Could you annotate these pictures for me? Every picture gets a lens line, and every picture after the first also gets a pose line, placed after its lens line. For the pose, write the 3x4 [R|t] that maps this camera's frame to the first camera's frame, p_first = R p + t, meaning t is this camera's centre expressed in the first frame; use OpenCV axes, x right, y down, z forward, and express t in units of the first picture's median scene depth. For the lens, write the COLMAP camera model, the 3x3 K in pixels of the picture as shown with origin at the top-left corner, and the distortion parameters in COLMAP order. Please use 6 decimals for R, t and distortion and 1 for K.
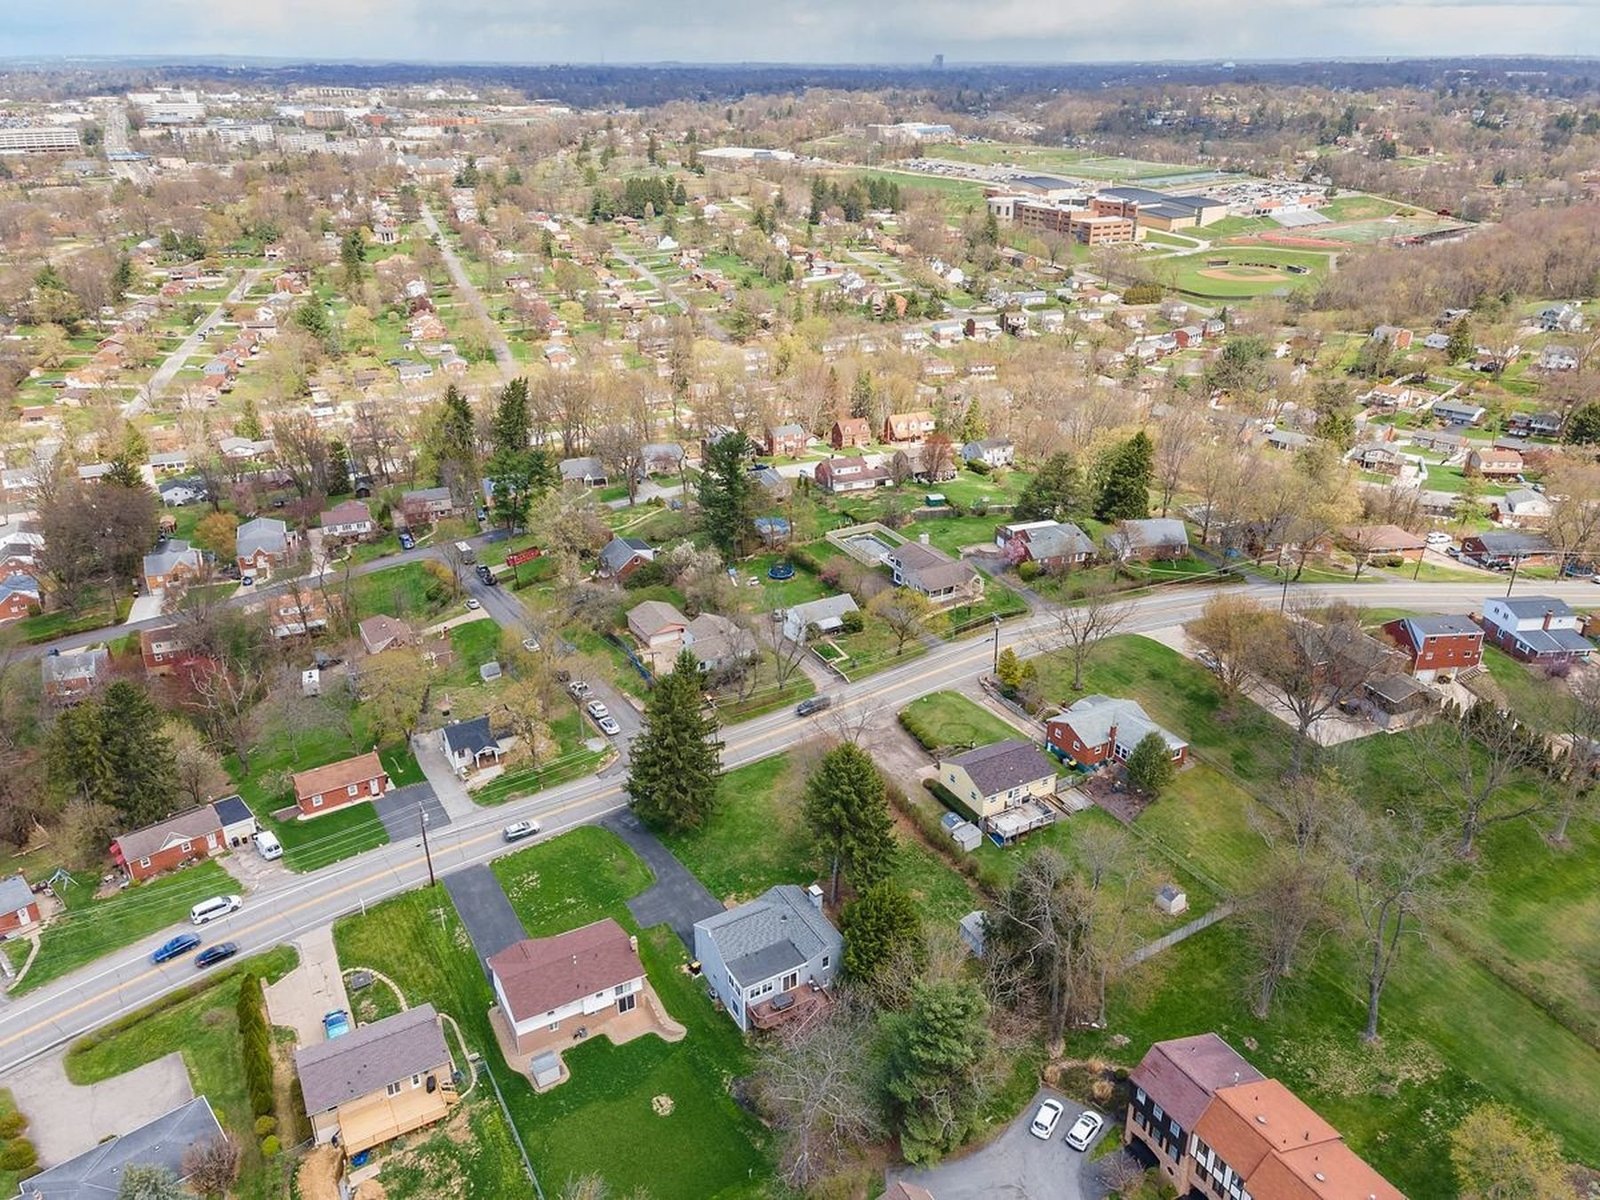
lens RADIAL K [[1111.9, 0, 800.0], [0, 1111.9, 600.0], [0, 0, 1]] dist [0.018068, 0.036875]
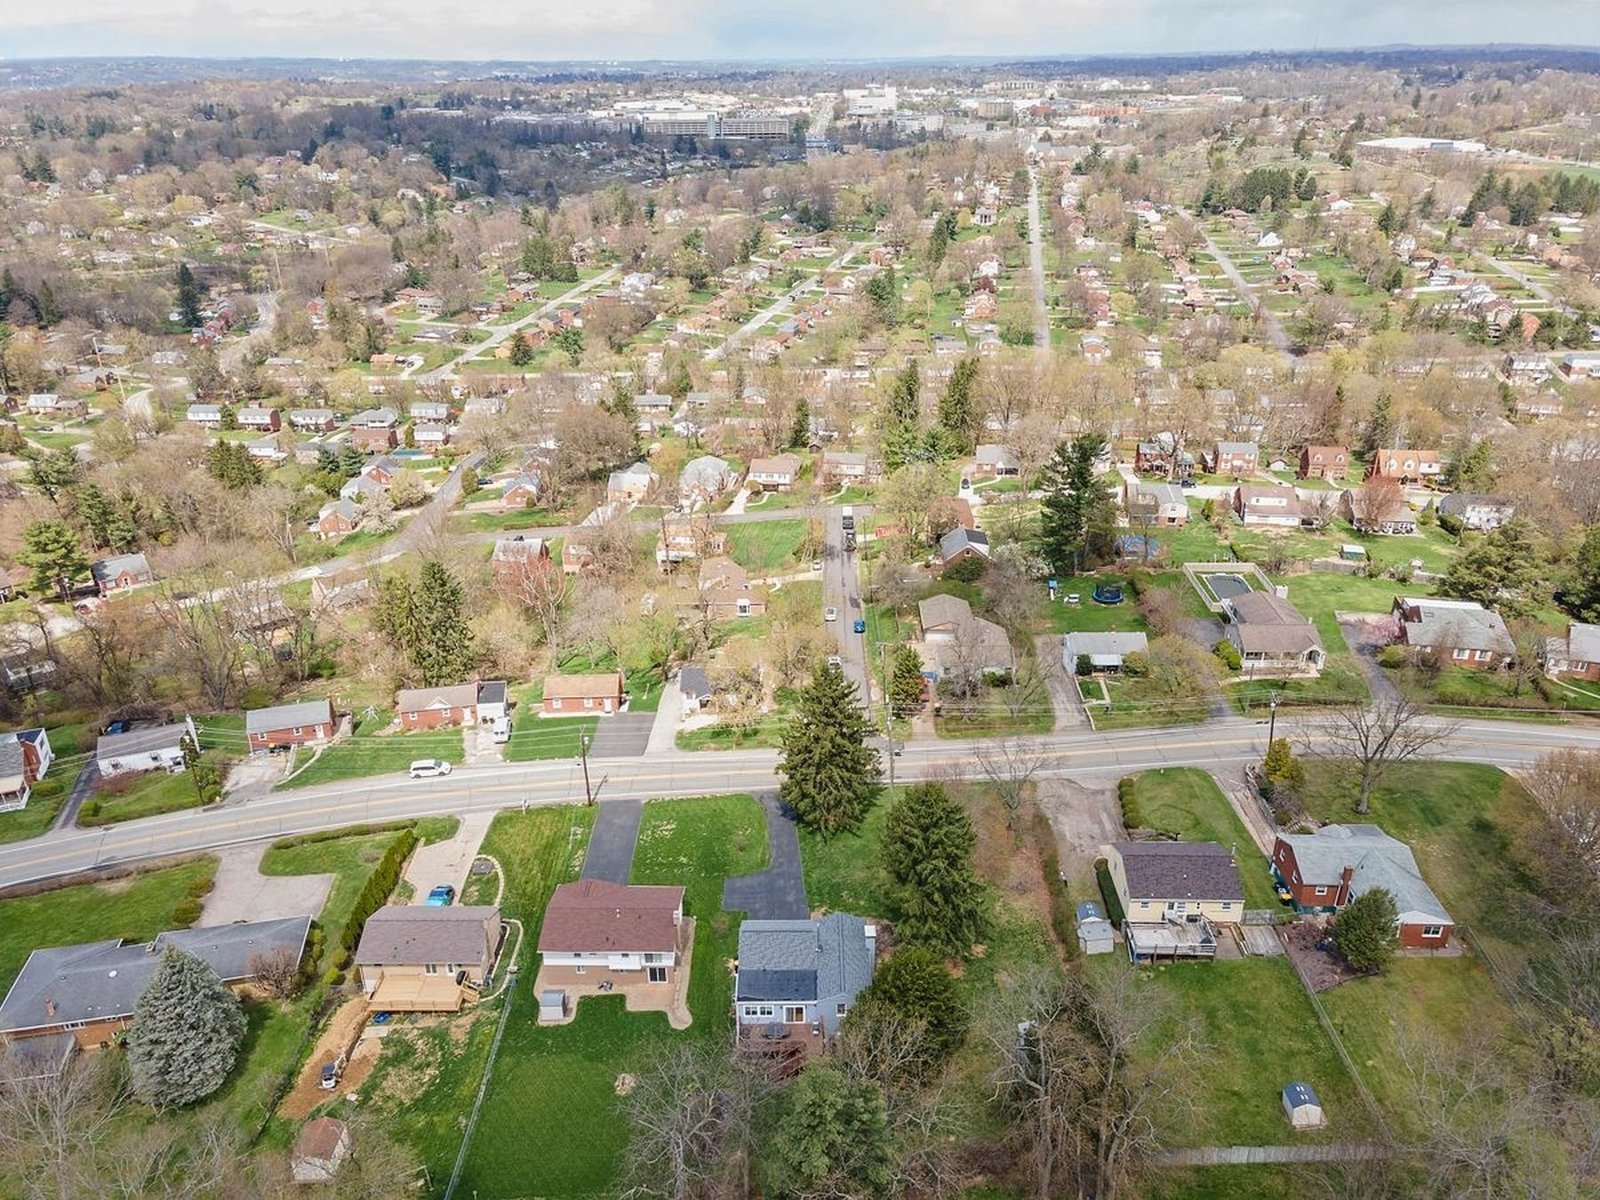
lens RADIAL K [[1111.9, 0, 800.0], [0, 1111.9, 600.0], [0, 0, 1]] dist [0.018068, 0.036875]
pose [[0.870972, 0.209081, -0.444628, 0.105182], [-0.205176, 0.977033, 0.057523, -0.014001], [0.446443, 0.041126, 0.893866, 0.053882]]
